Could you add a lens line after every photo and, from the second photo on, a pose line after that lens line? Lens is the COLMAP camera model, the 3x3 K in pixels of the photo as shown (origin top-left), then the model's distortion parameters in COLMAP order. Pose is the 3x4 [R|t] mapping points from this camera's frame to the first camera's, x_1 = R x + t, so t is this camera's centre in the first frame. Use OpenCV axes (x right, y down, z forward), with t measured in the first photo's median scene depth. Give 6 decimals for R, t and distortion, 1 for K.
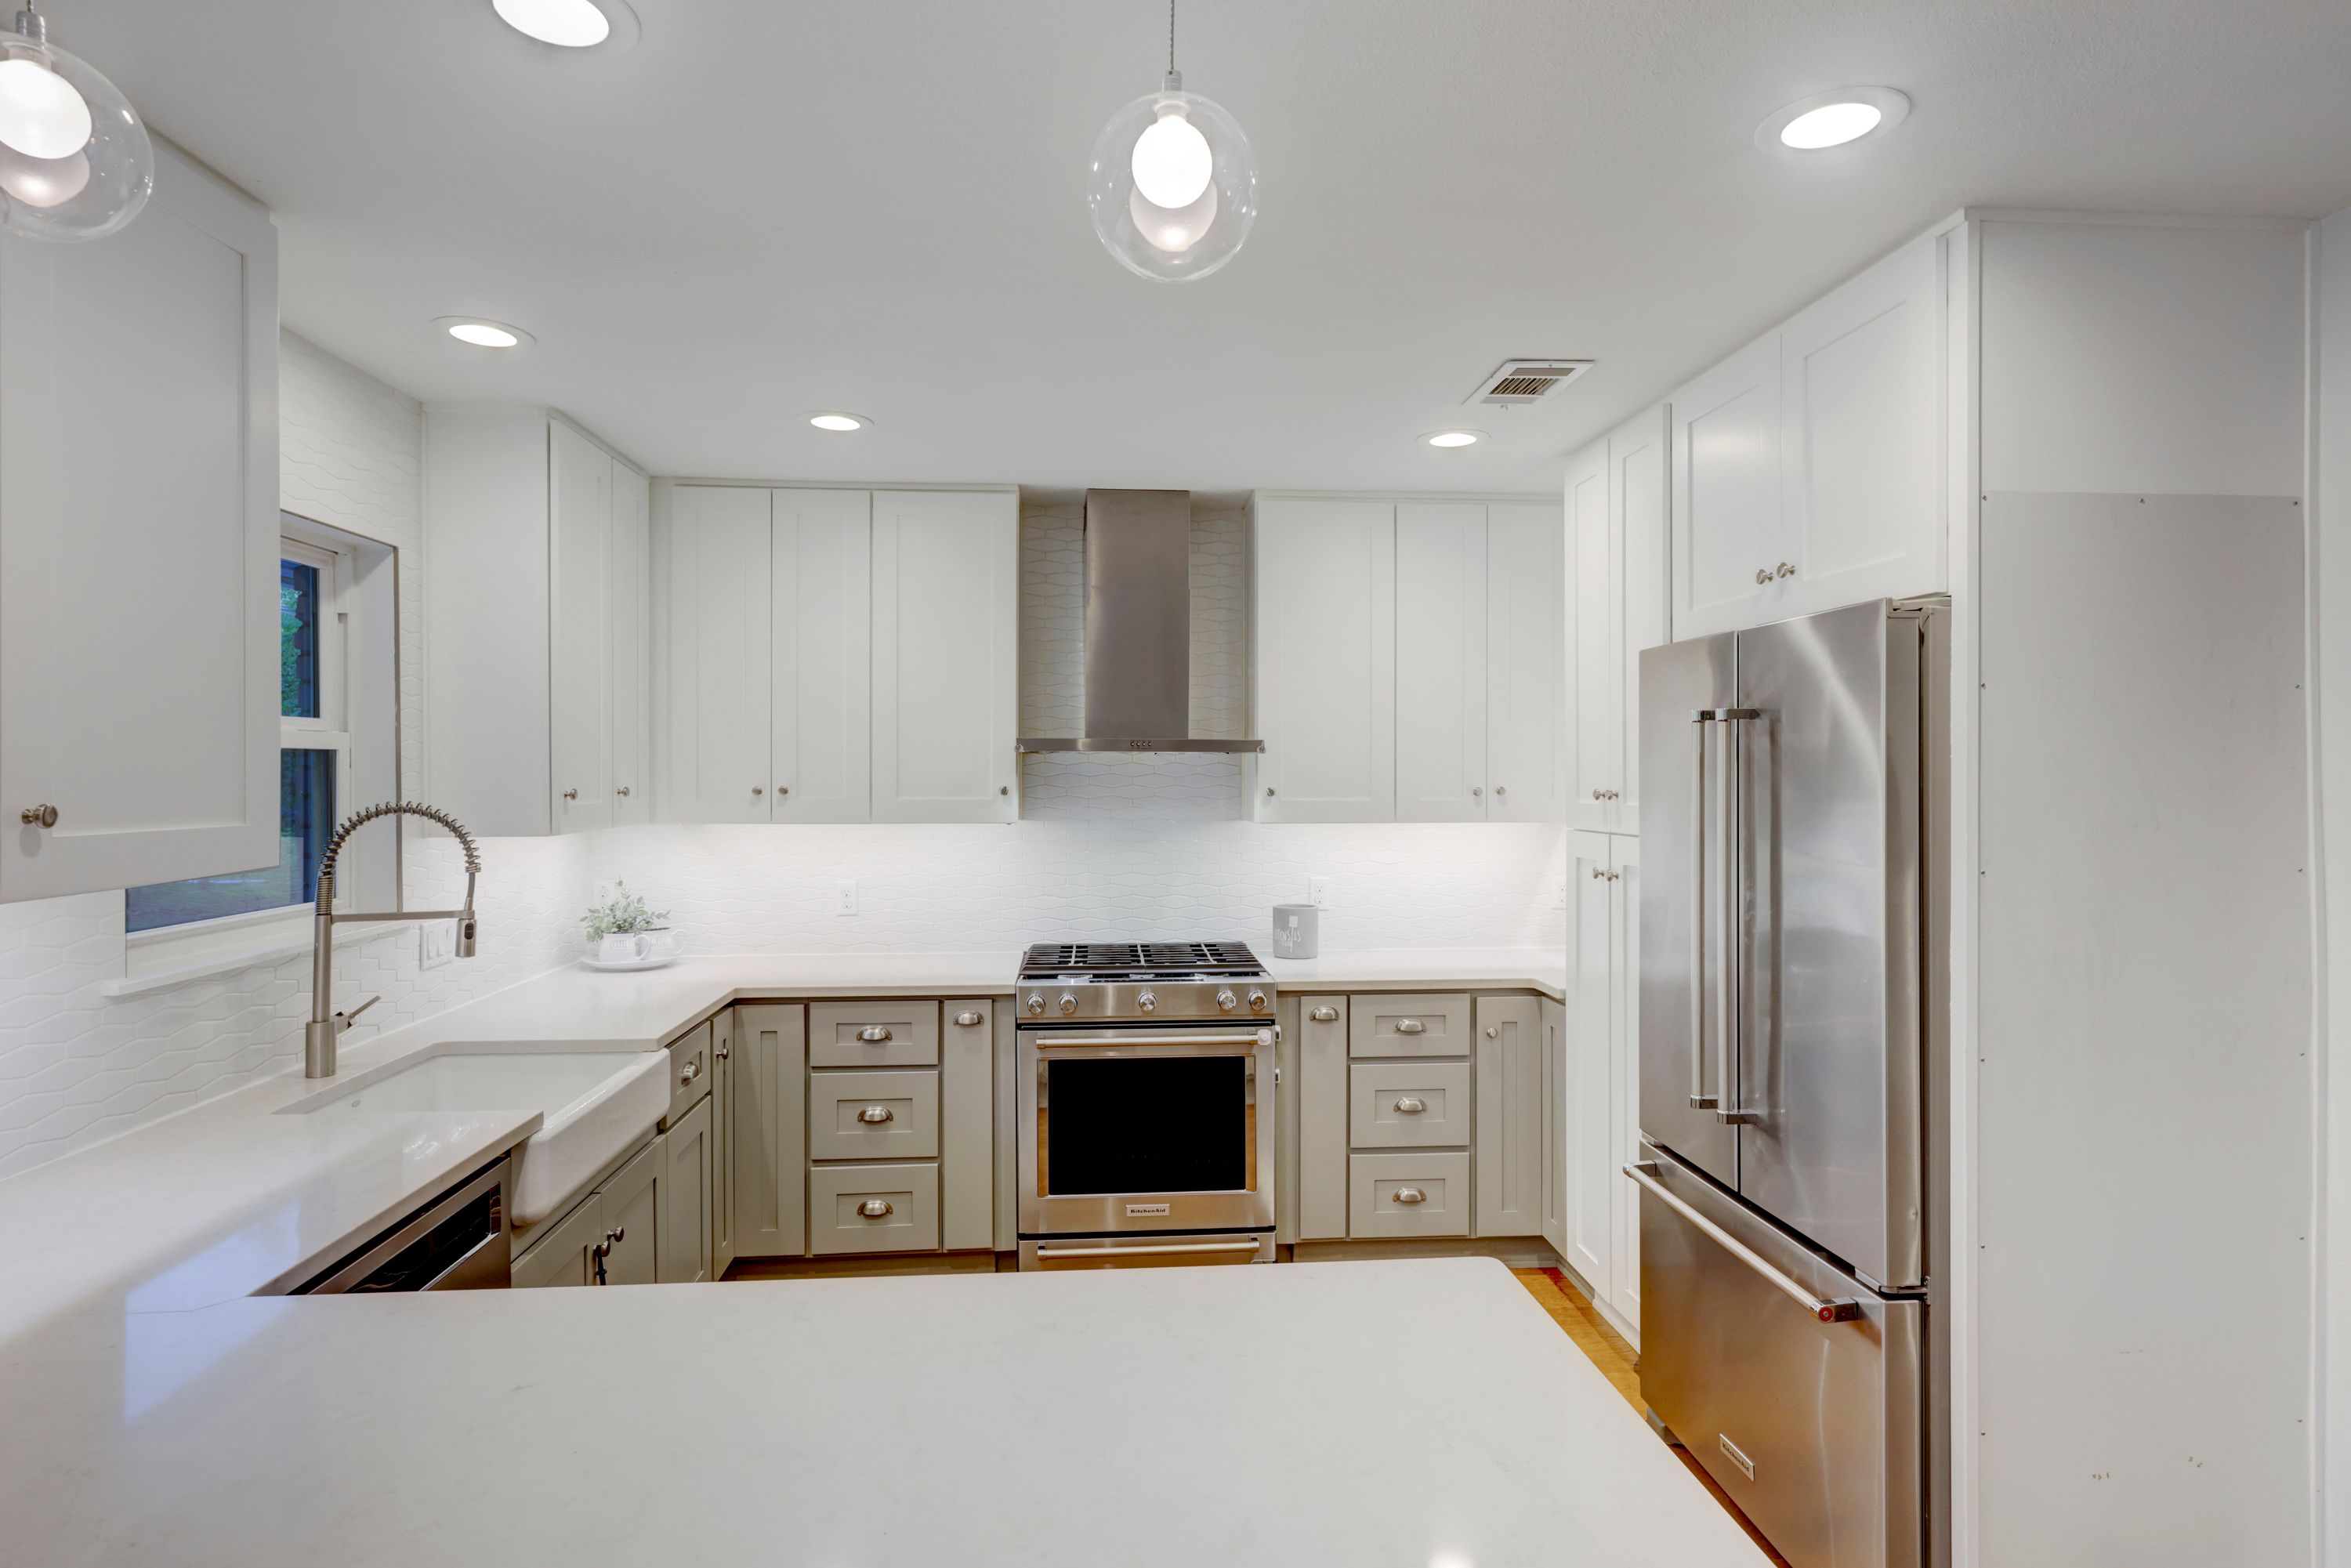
lens RADIAL K [[1242.9, 0, 1181.9], [0, 1242.9, 780.4], [0, 0, 1]] dist [0.000926, 0.000941]
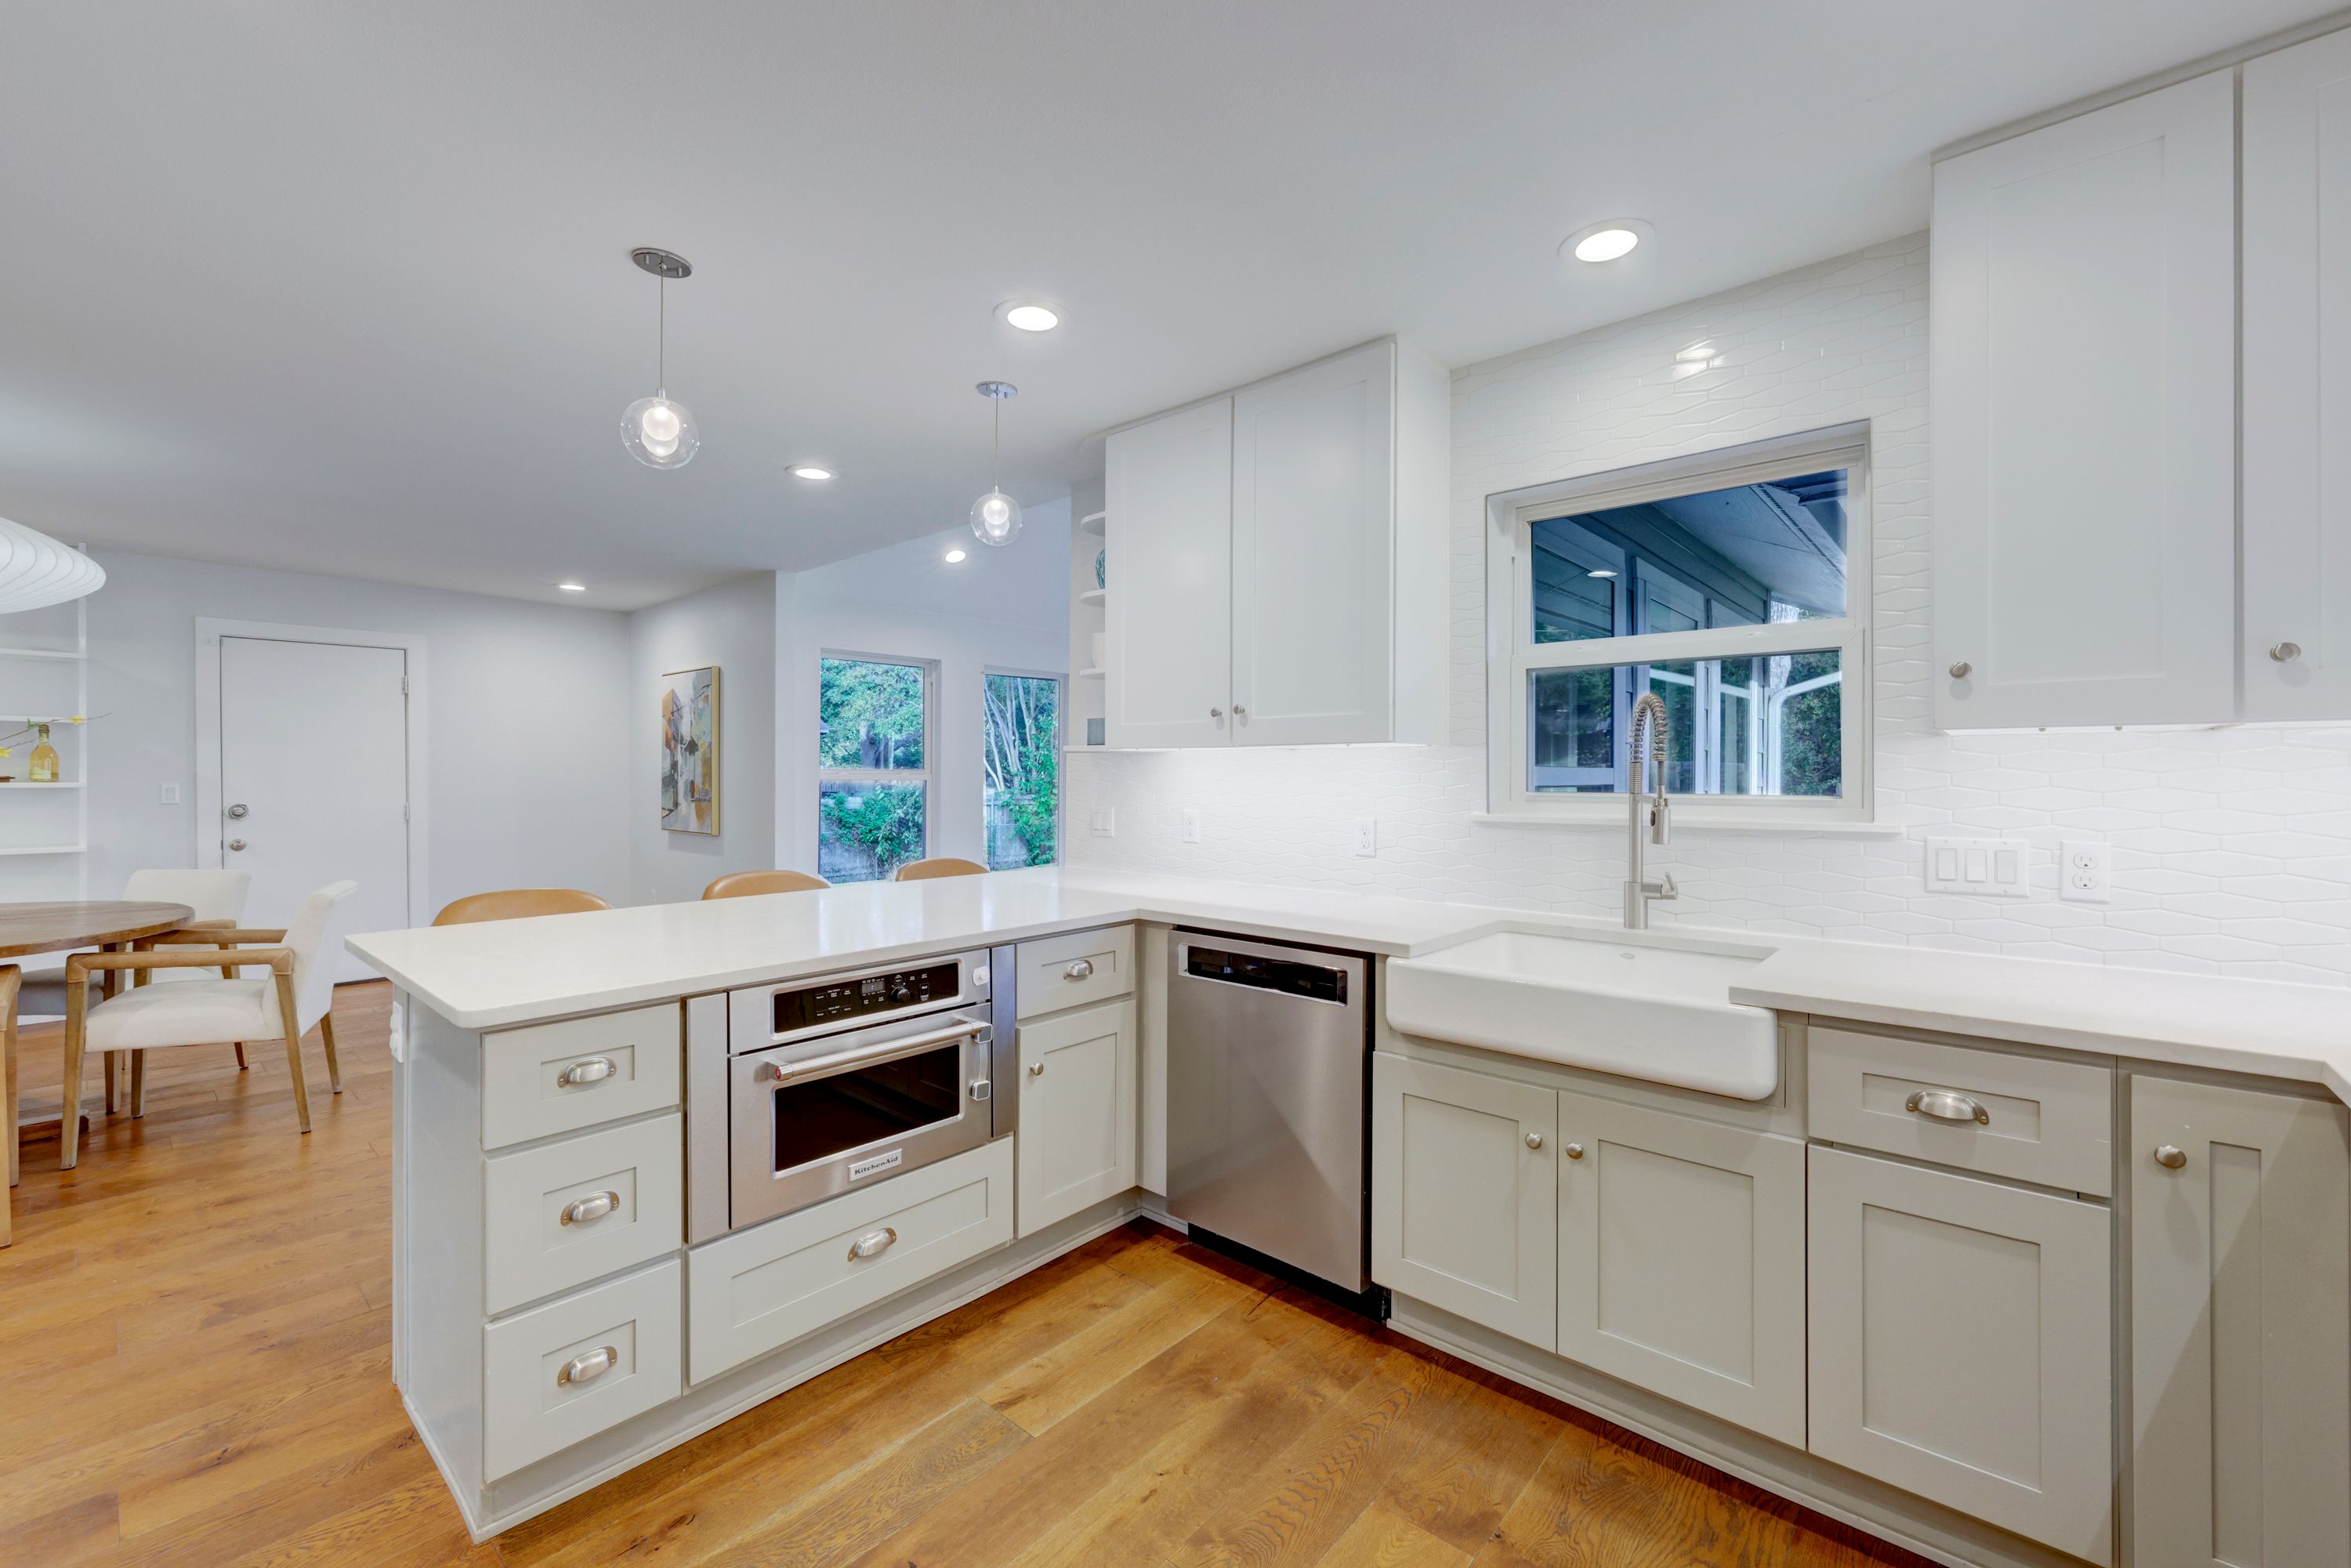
lens RADIAL K [[940.9, 0, 1197.3], [0, 940.9, 772.7], [0, 0, 1]] dist [-0.006321, 0.000865]
pose [[-0.712777, -0.002576, -0.701386, 0.169986], [-0.005498, 0.999983, 0.001914, 0.061242], [0.701369, 0.005220, -0.712779, 0.930474]]
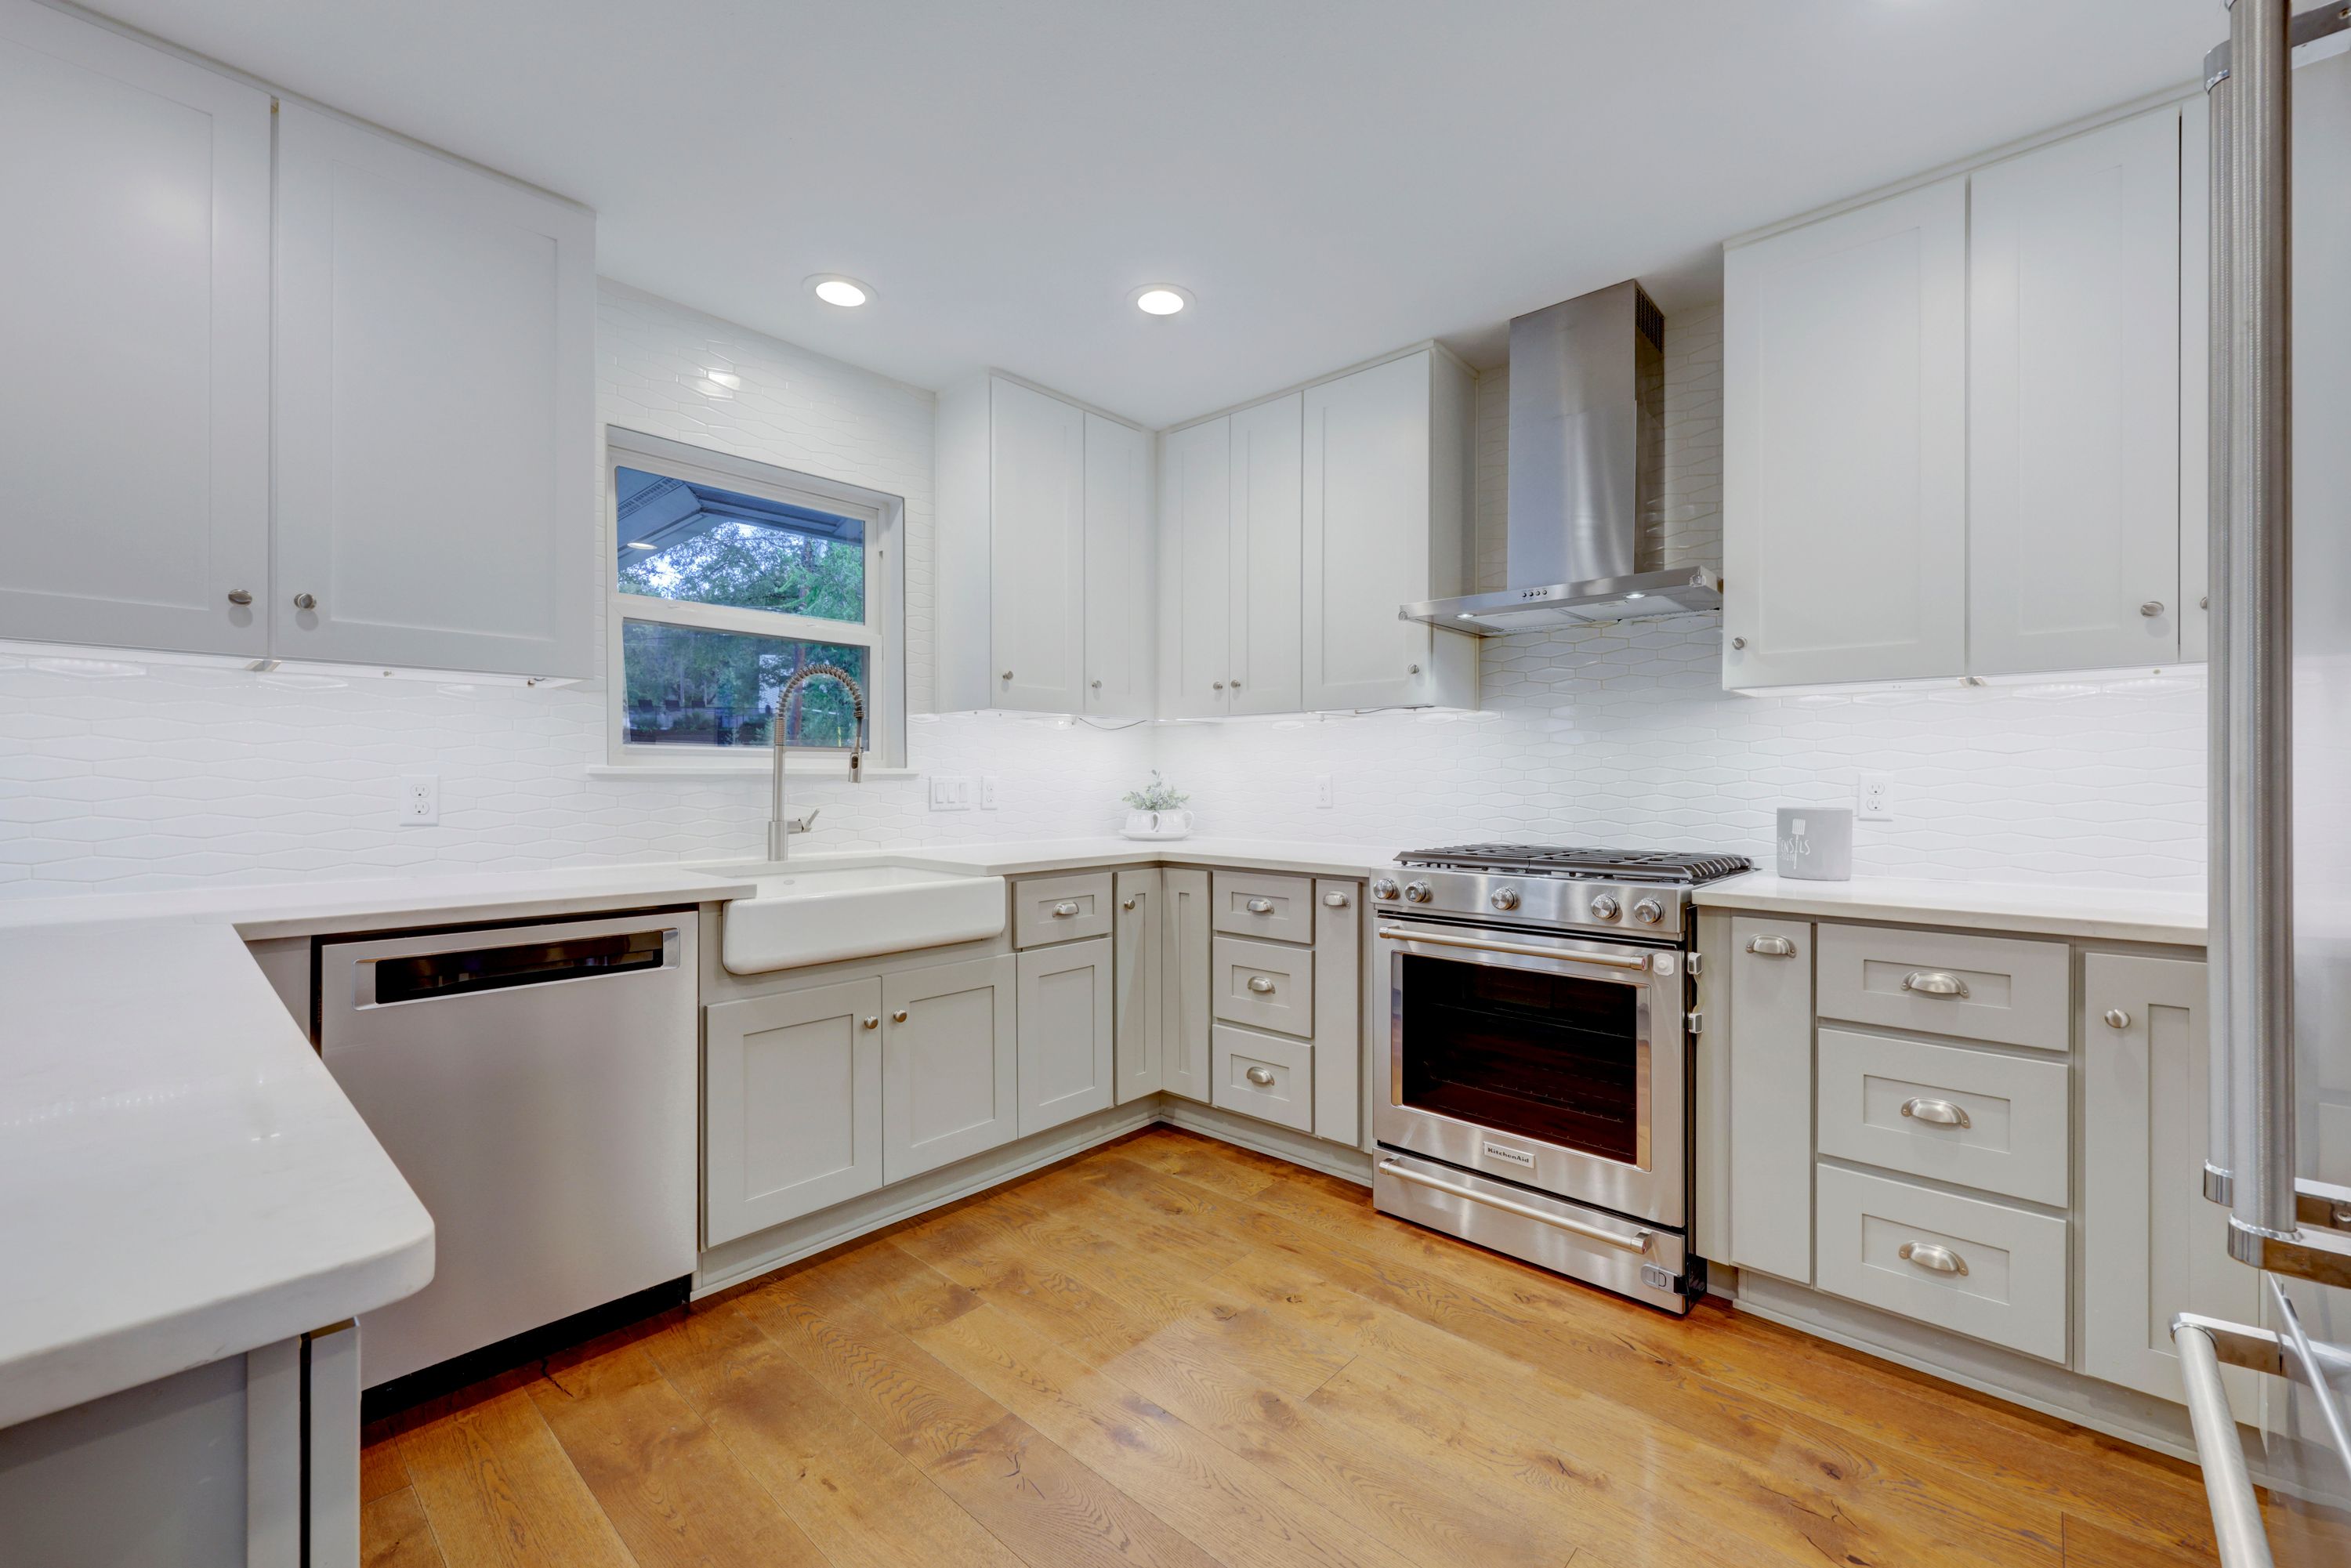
lens RADIAL K [[940.9, 0, 1187.2], [0, 940.9, 784.1], [0, 0, 1]] dist [-0.006321, 0.000865]
pose [[0.684617, 0.004231, -0.728890, 0.275828], [-0.005777, 0.999983, 0.000378, 0.102590], [0.728880, 0.003952, 0.684630, 0.420255]]
